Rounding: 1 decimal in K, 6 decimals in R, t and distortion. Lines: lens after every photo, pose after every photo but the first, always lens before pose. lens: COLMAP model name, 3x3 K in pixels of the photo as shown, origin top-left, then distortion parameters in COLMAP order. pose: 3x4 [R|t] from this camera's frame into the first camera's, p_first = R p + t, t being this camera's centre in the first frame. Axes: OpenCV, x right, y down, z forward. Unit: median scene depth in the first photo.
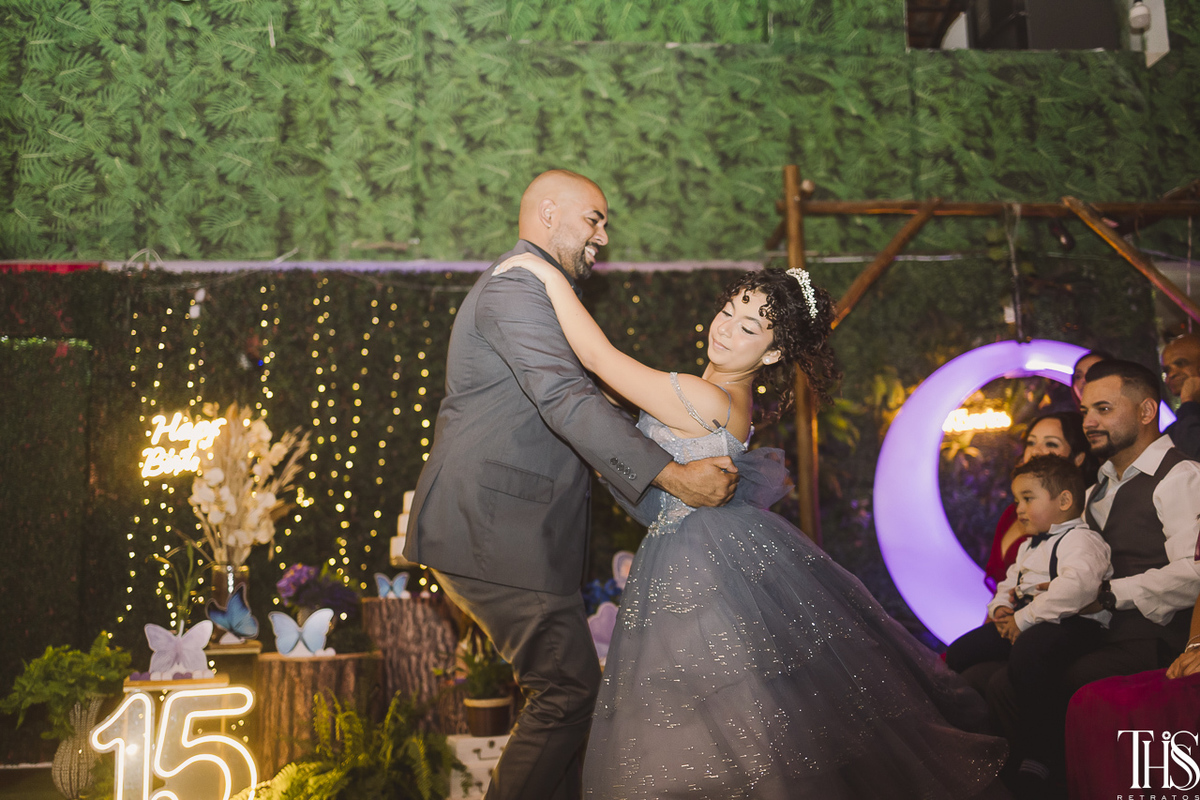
lens RADIAL K [[1186.6, 0, 589.6], [0, 1186.6, 403.4], [0, 0, 1]] dist [-0.004934, 0.000000]
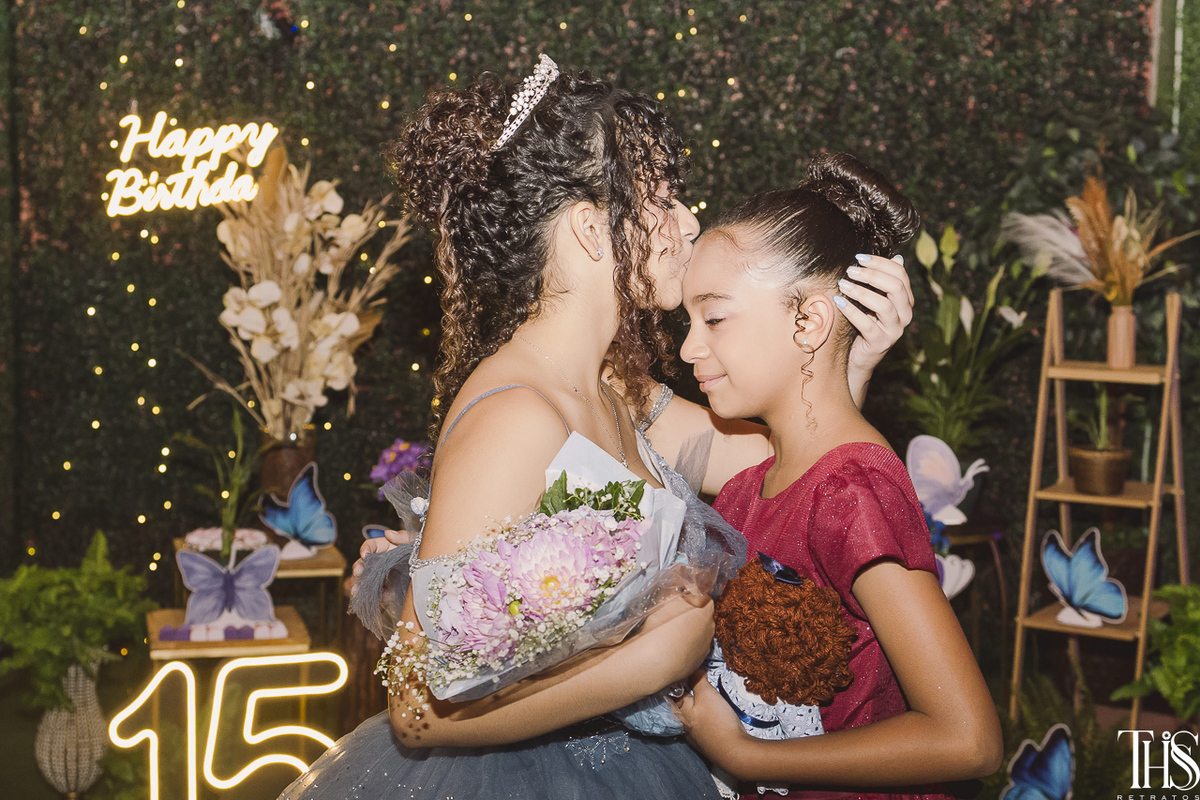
lens RADIAL K [[1915.3, 0, 576.7], [0, 1915.3, 391.7], [0, 0, 1]] dist [0.076006, 0.000000]
pose [[0.997375, 0.044825, -0.056875, -0.070993], [-0.028776, 0.966046, 0.256762, -0.108047], [0.066453, -0.254451, 0.964800, 0.031043]]
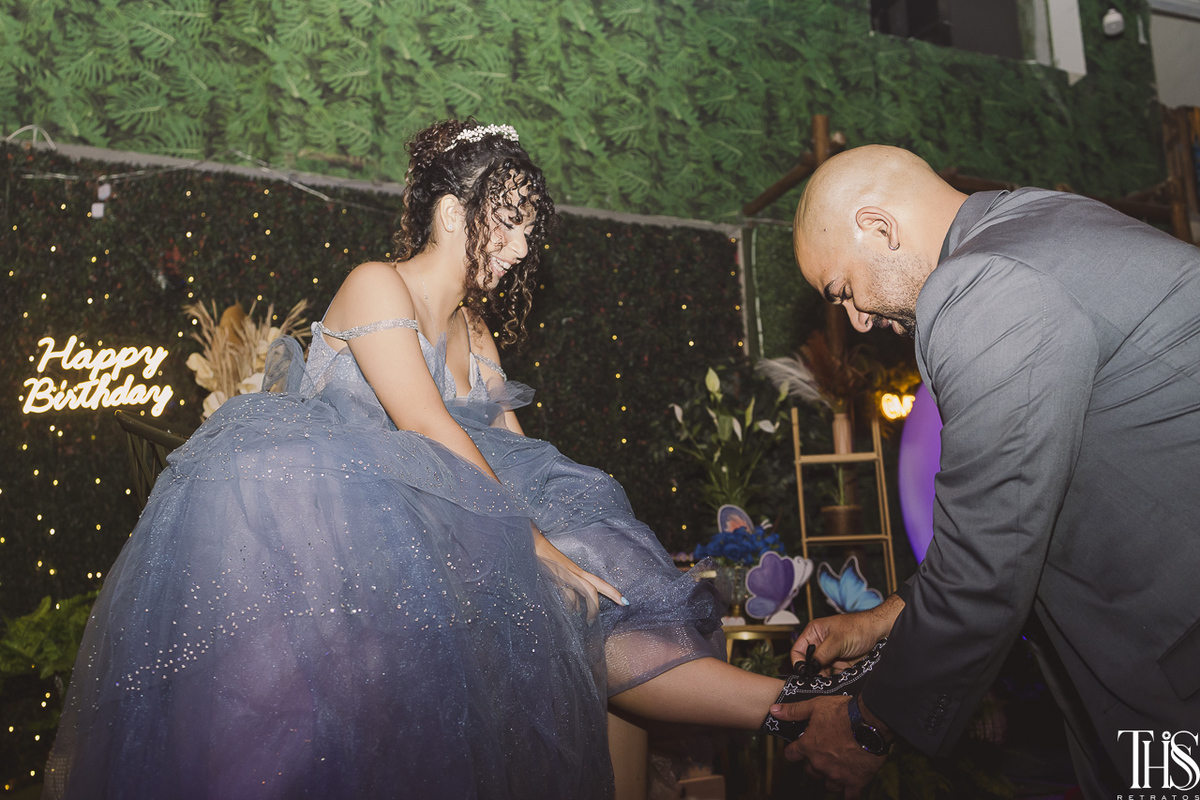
lens RADIAL K [[1186.6, 0, 564.3], [0, 1186.6, 418.6], [0, 0, 1]] dist [-0.004934, 0.000000]
pose [[0.952987, 0.057946, 0.297418, -0.259028], [-0.047487, 0.997977, -0.042280, 0.078094], [-0.299266, 0.026169, 0.953811, 0.155426]]
